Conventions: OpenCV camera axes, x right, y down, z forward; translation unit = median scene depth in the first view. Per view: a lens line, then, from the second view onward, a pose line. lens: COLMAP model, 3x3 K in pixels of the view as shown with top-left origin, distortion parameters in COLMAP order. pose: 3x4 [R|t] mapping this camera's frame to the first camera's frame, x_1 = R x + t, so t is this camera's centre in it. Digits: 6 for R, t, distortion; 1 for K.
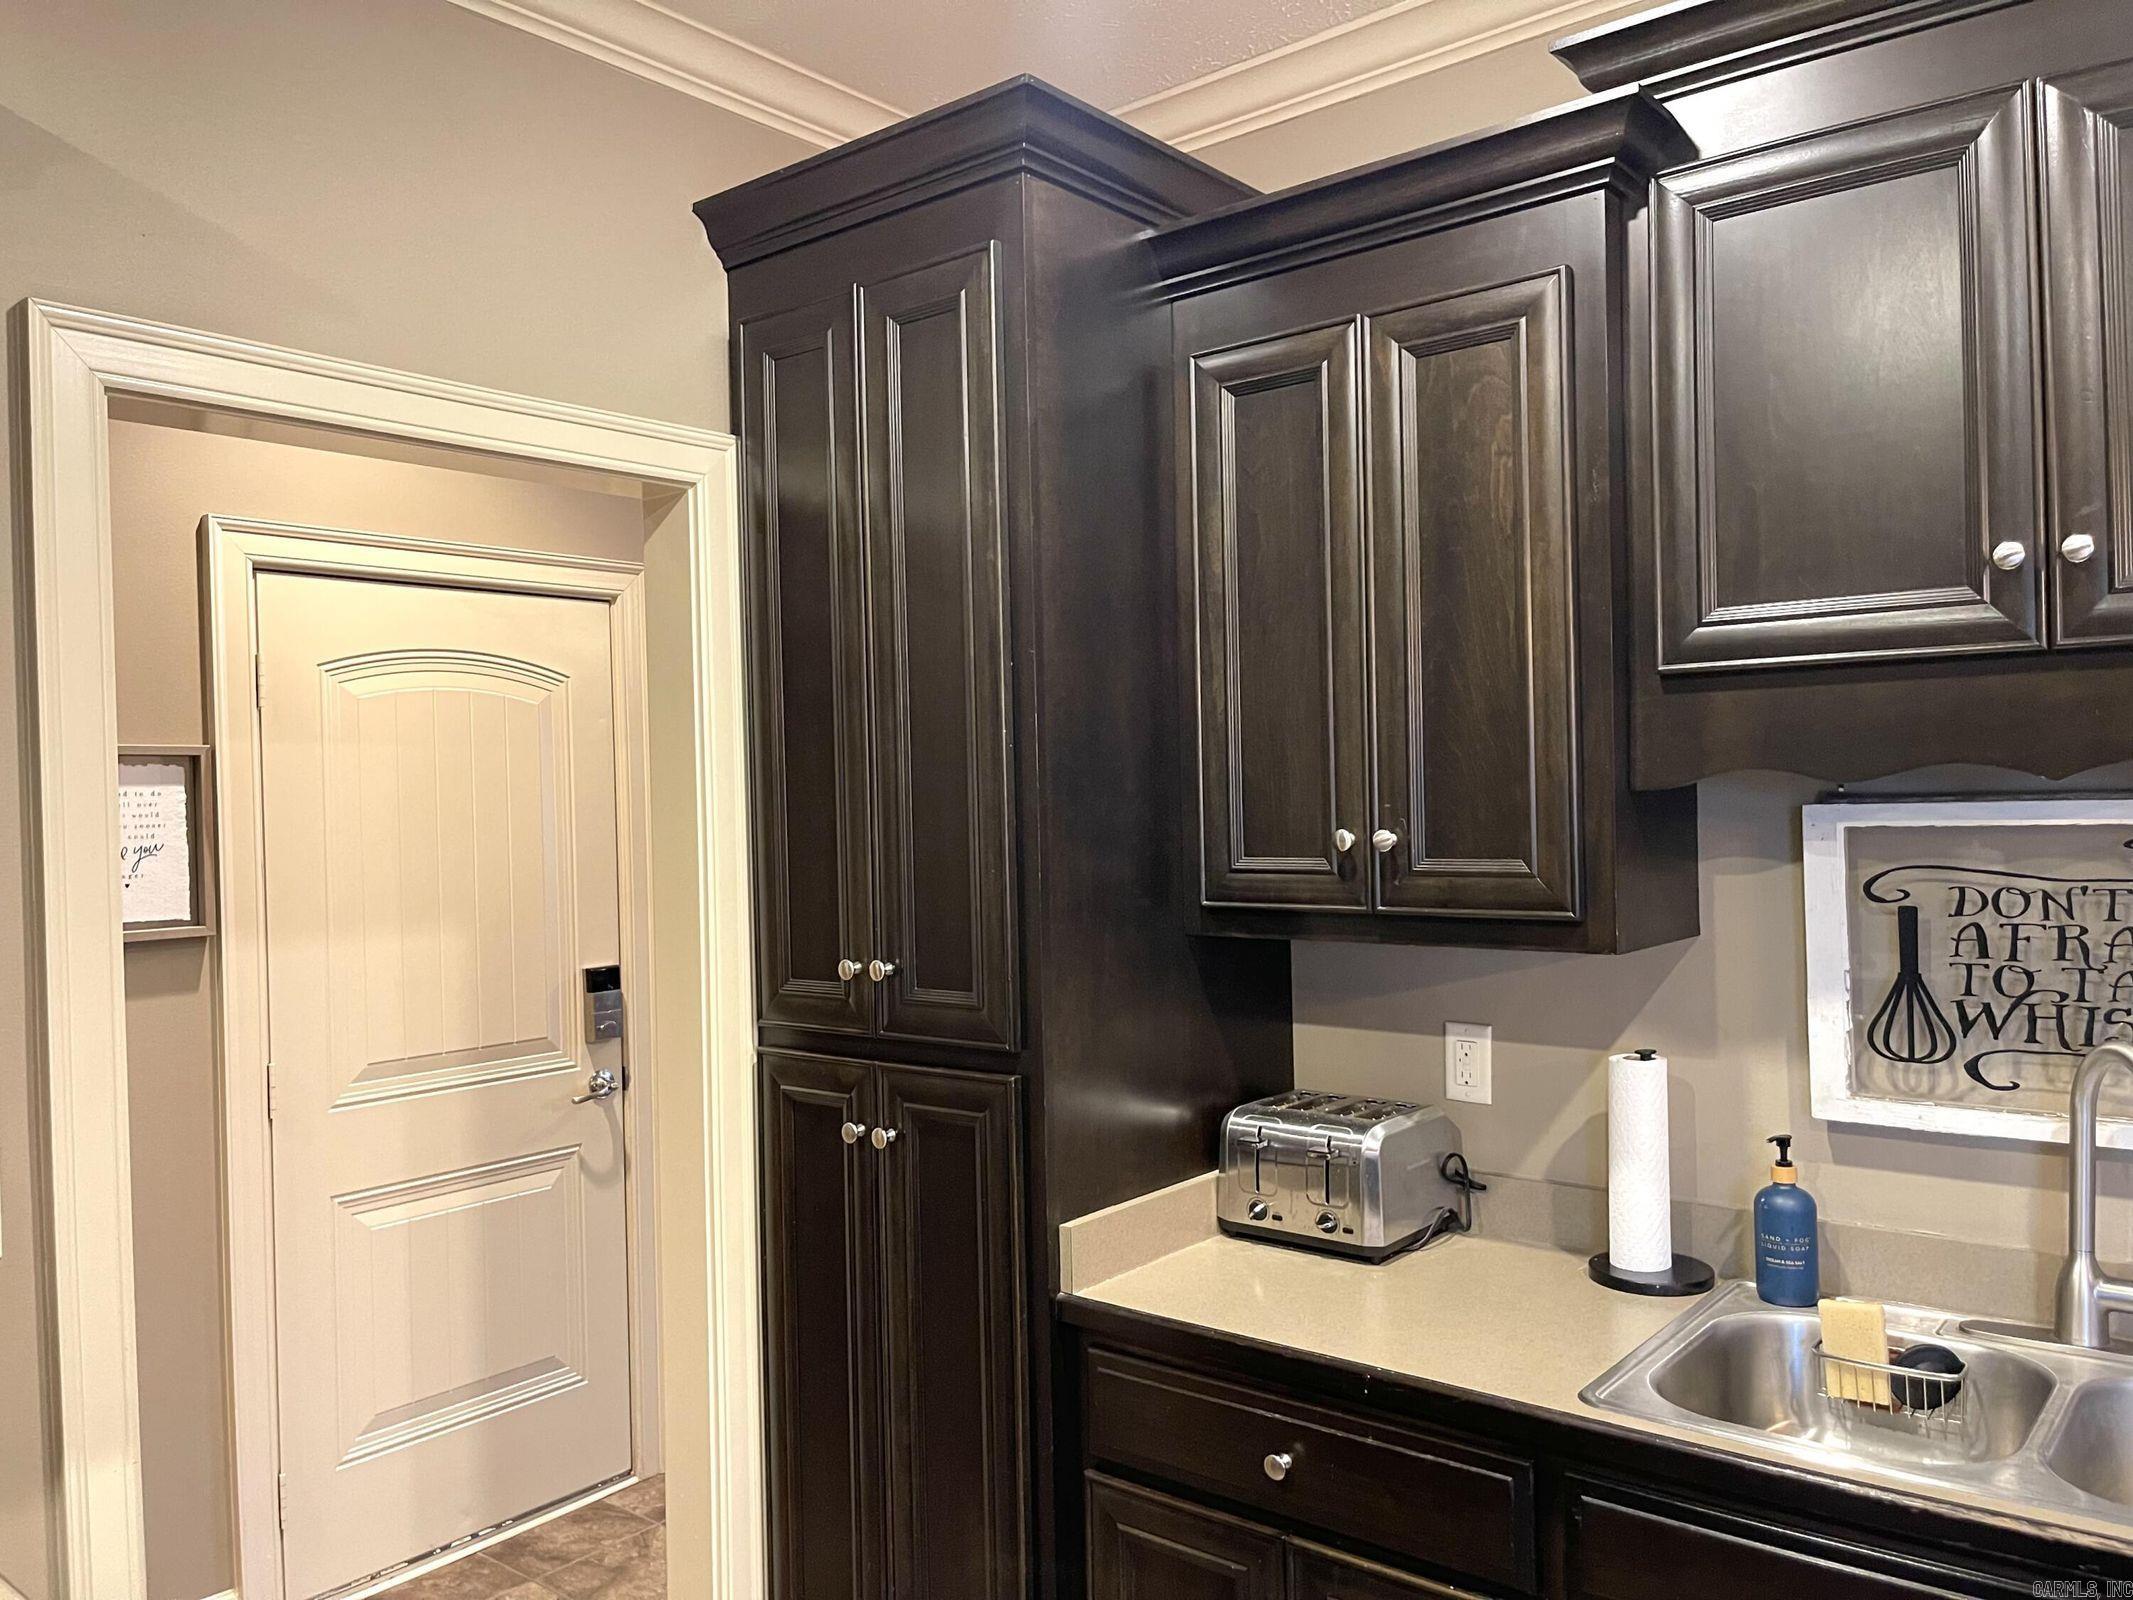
lens RADIAL K [[1615.3, 0, 1073.7], [0, 1615.3, 808.1], [0, 0, 1]] dist [0.061451, -0.078631]
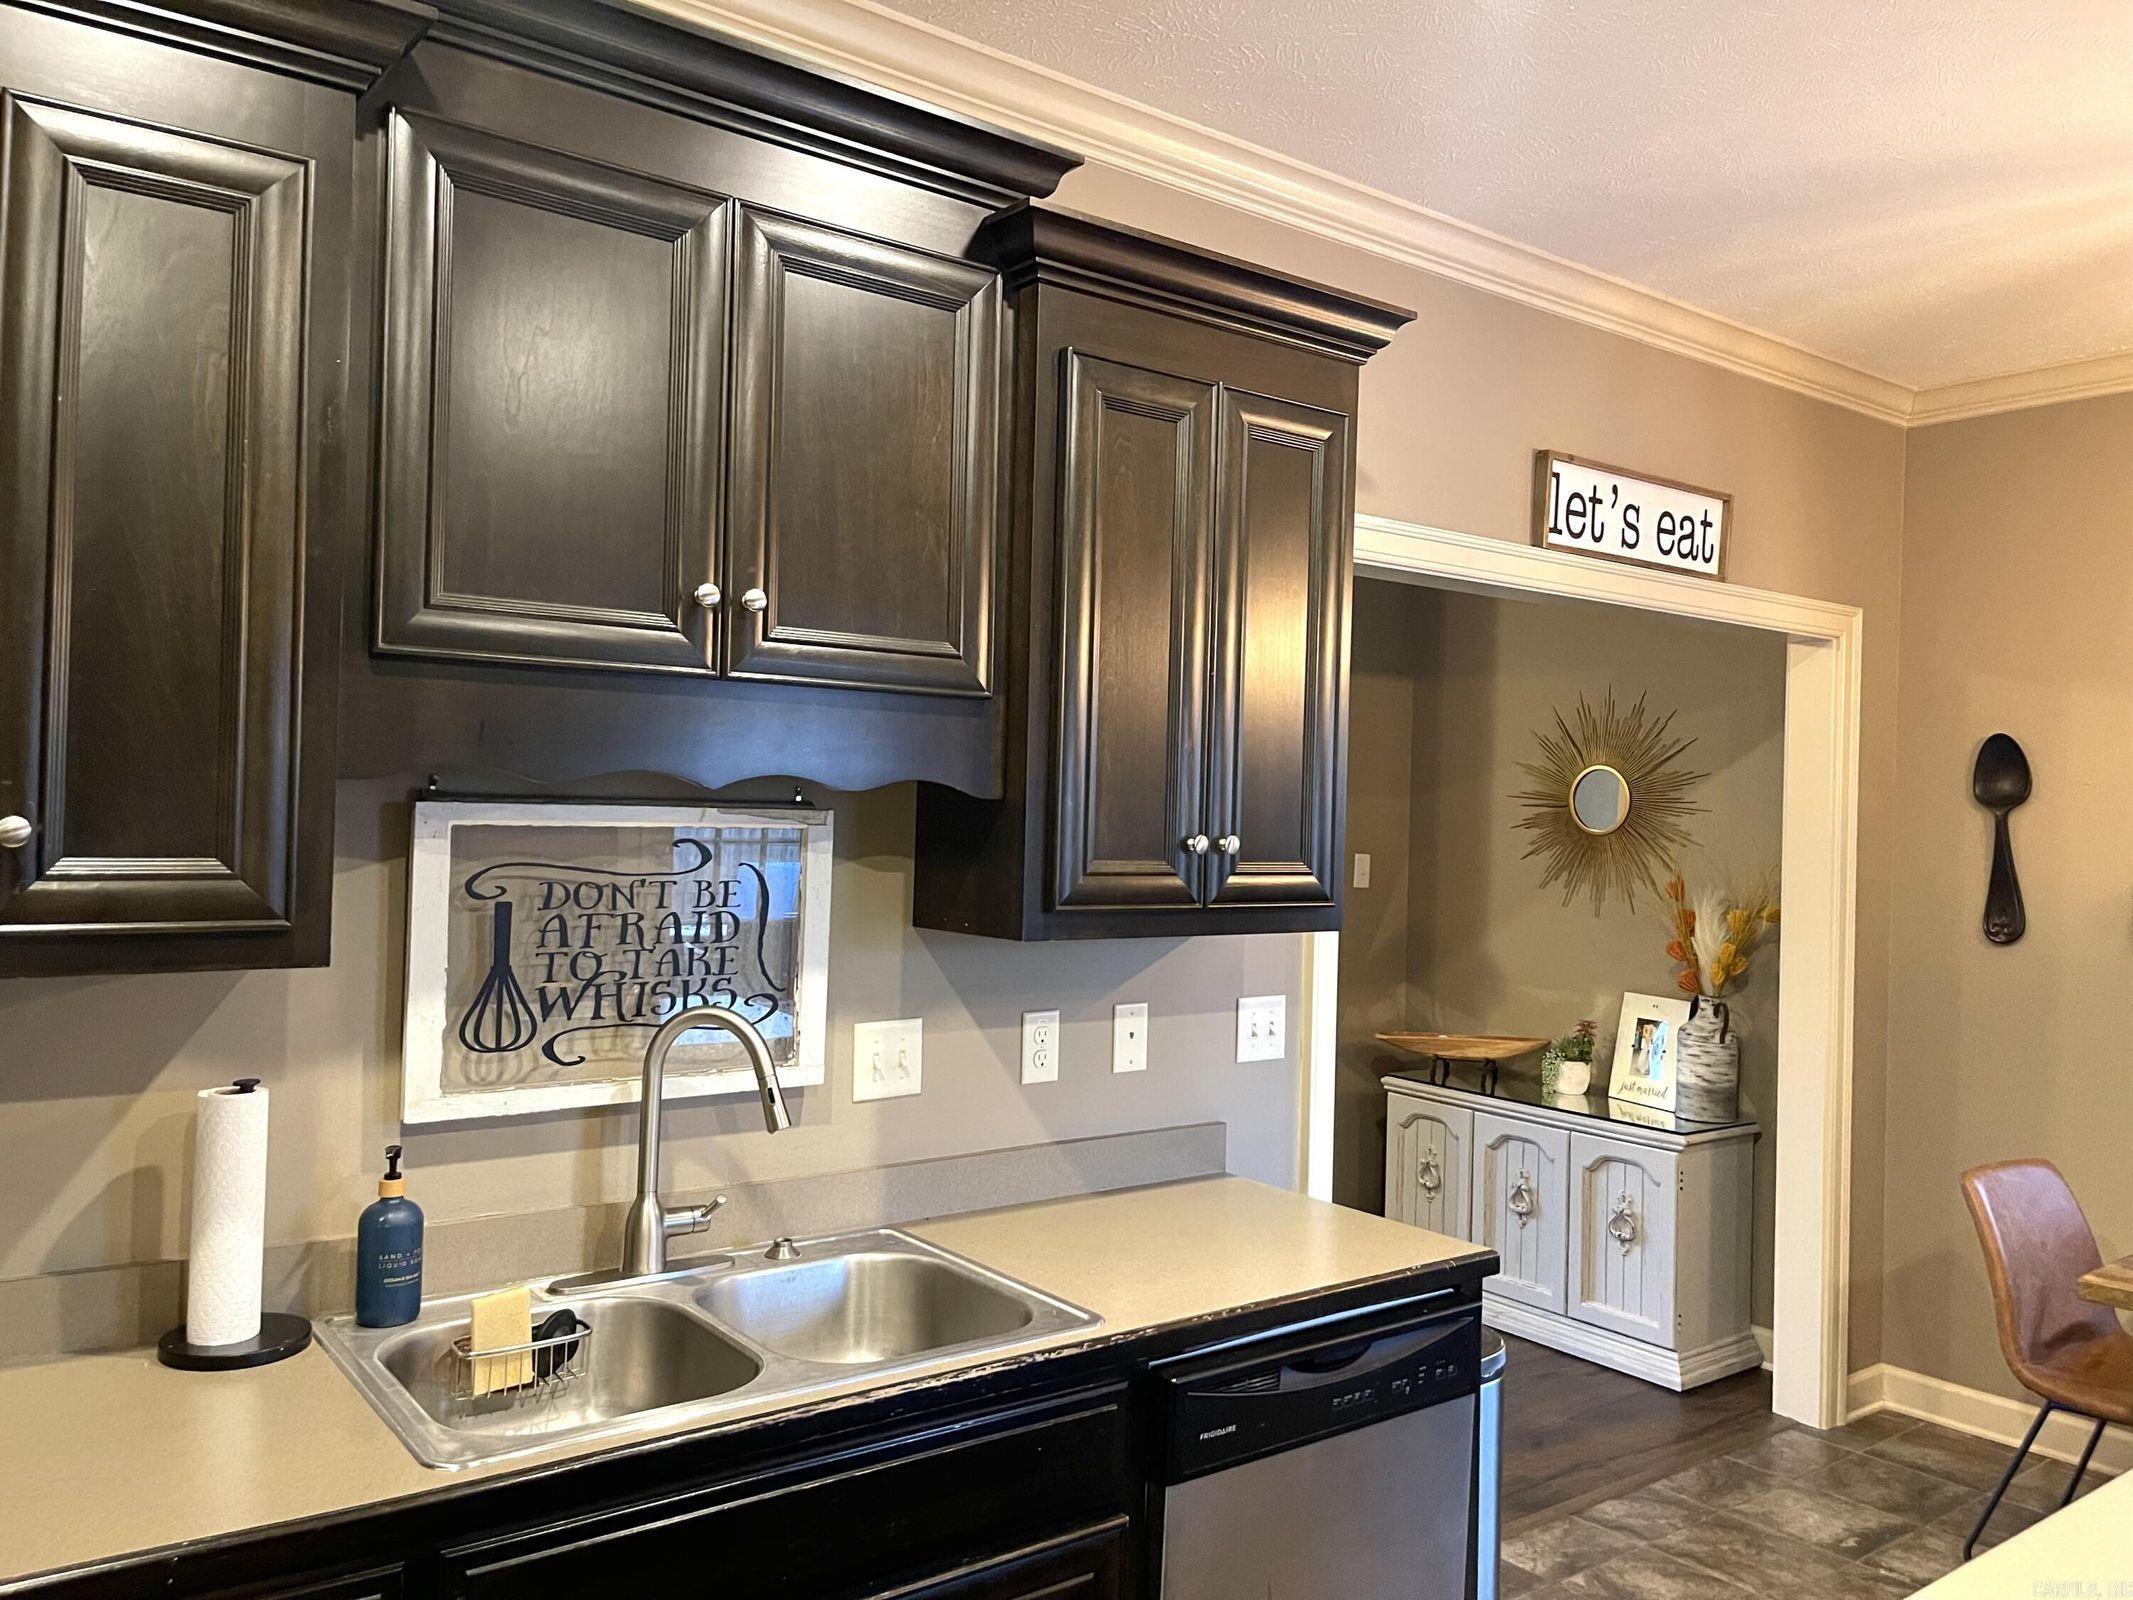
lens RADIAL K [[1615.3, 0, 1058.3], [0, 1615.3, 795.3], [0, 0, 1]] dist [0.061451, -0.078631]
pose [[0.233981, 0.035671, 0.971587, -0.411454], [-0.024780, 0.999221, -0.030718, 0.014656], [-0.971925, -0.016889, 0.234683, 0.403580]]
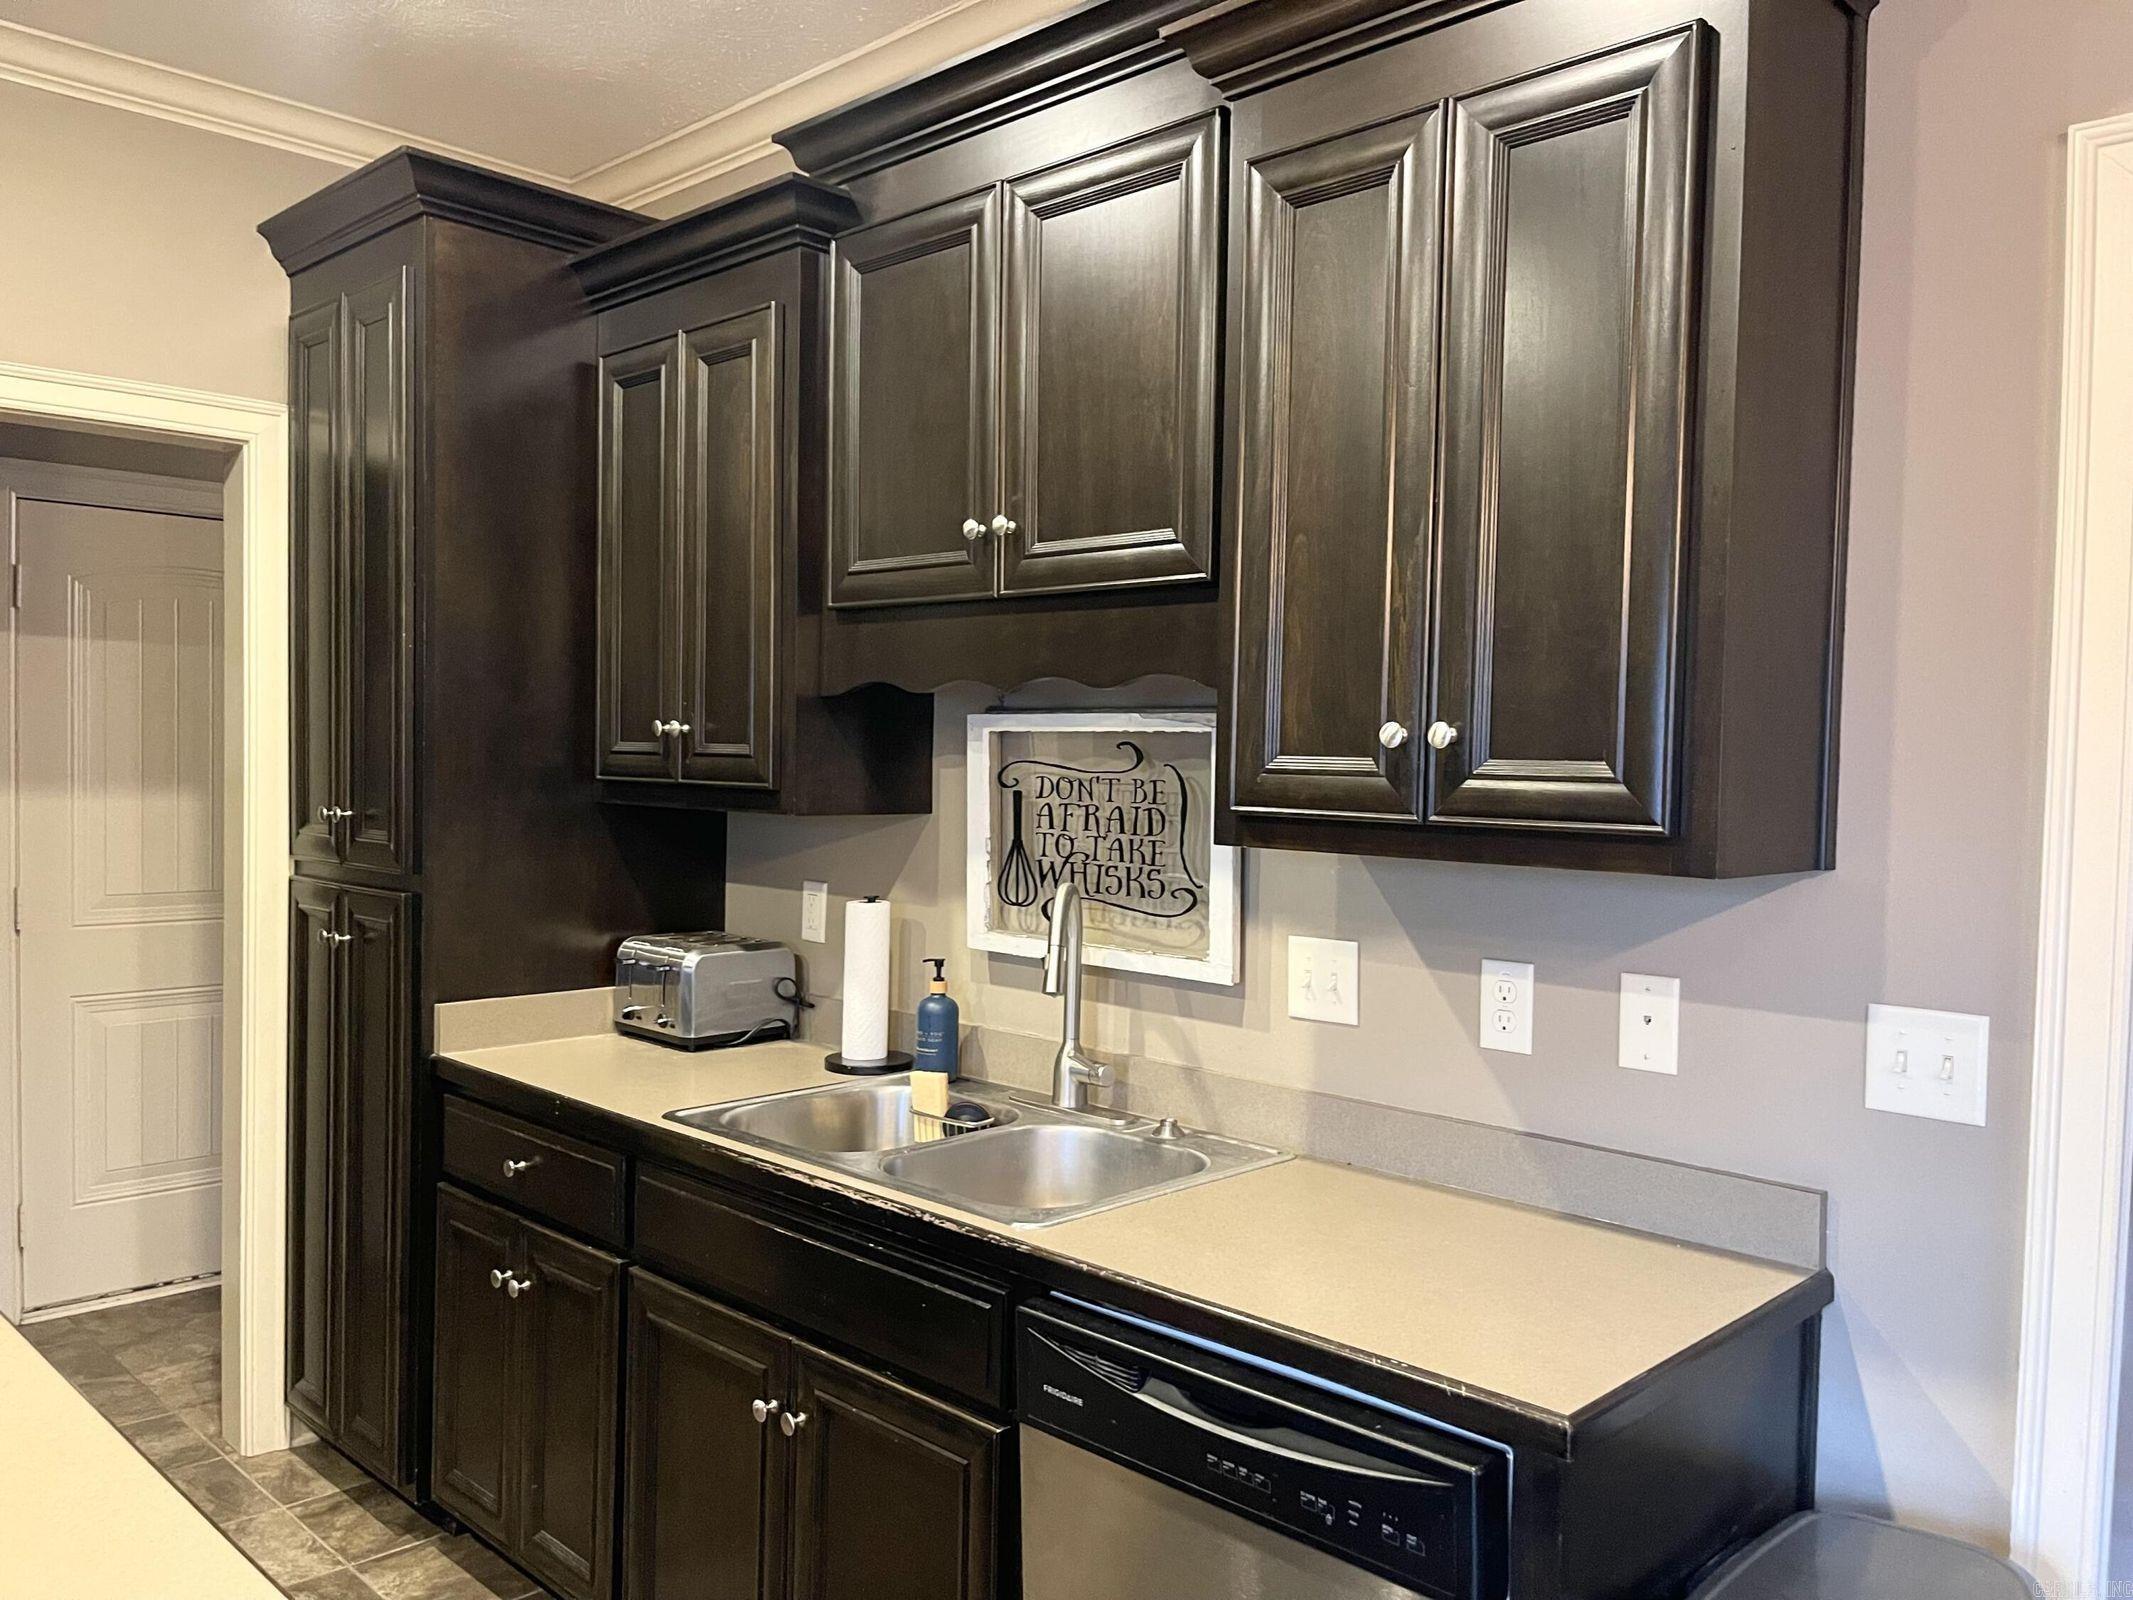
lens RADIAL K [[1615.3, 0, 1115.7], [0, 1615.3, 811.9], [0, 0, 1]] dist [0.061451, -0.078631]
pose [[0.996705, 0.045123, -0.067406, 0.669208], [-0.043227, 0.998635, 0.029324, 0.034619], [0.068637, -0.026314, 0.997295, -0.320139]]
